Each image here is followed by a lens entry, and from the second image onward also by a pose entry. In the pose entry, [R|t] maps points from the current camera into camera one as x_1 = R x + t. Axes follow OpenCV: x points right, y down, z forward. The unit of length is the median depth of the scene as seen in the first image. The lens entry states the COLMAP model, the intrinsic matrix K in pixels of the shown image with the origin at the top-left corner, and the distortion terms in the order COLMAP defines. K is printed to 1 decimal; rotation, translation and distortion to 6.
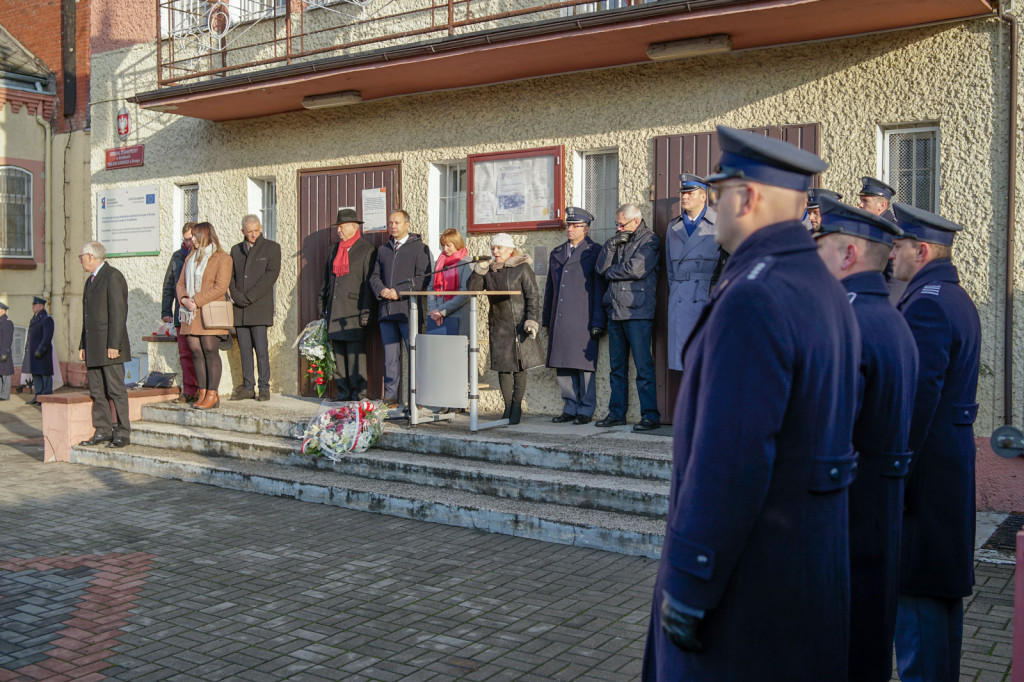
lens RADIAL K [[1086.2, 0, 508.5], [0, 1086.2, 338.6], [0, 0, 1]] dist [-0.104557, 0.108195]
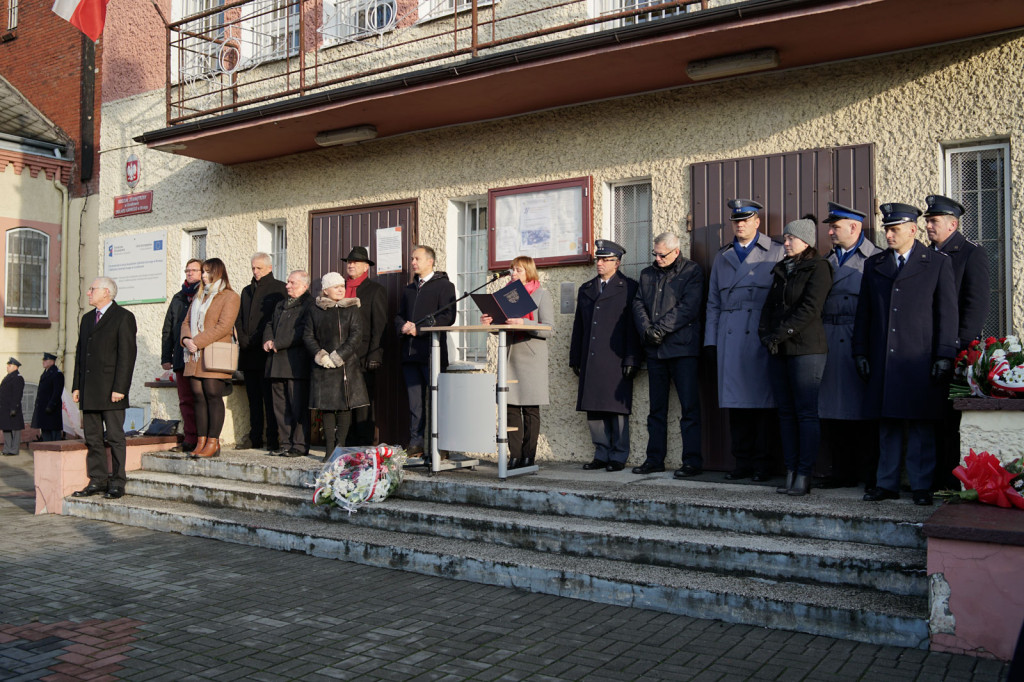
lens RADIAL K [[985.2, 0, 509.2], [0, 985.2, 338.5], [0, 0, 1]] dist [-0.102799, 0.097504]
pose [[0.999869, -0.001656, 0.016099, -0.040139], [0.002733, 0.997744, -0.067081, 0.023806], [-0.015951, 0.067116, 0.997618, 0.169706]]
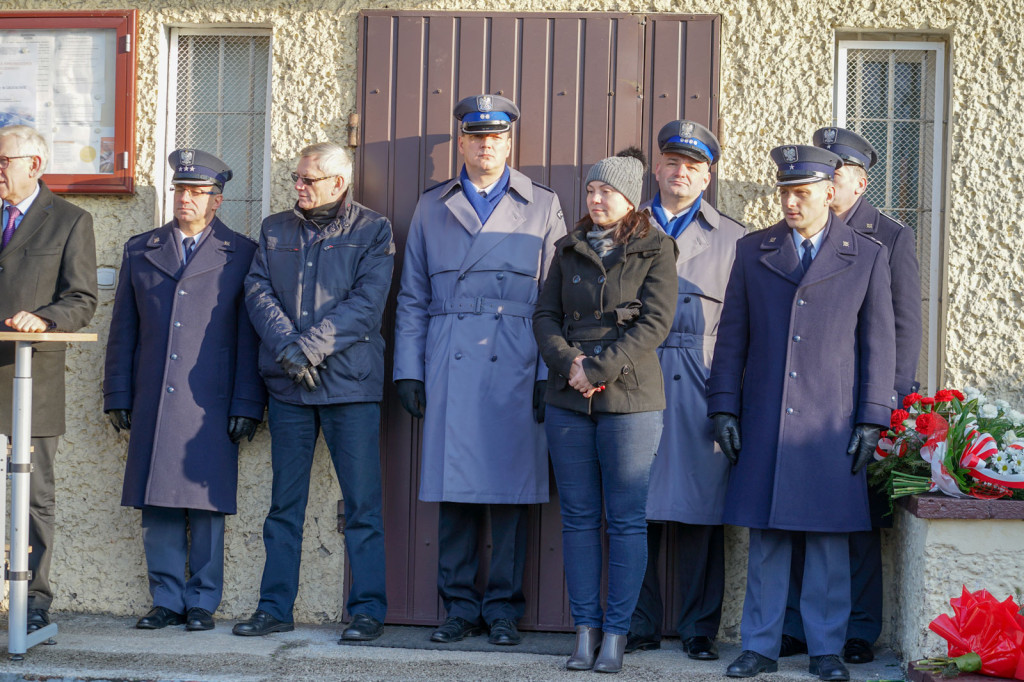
lens RADIAL K [[2394.0, 0, 510.1], [0, 2394.0, 323.7], [0, 0, 1]] dist [0.119245, -2.654617]
pose [[0.871382, 0.024544, 0.489992, -0.336402], [-0.003430, 0.999028, -0.043942, -0.005683], [-0.490594, 0.036610, 0.870619, 0.069306]]
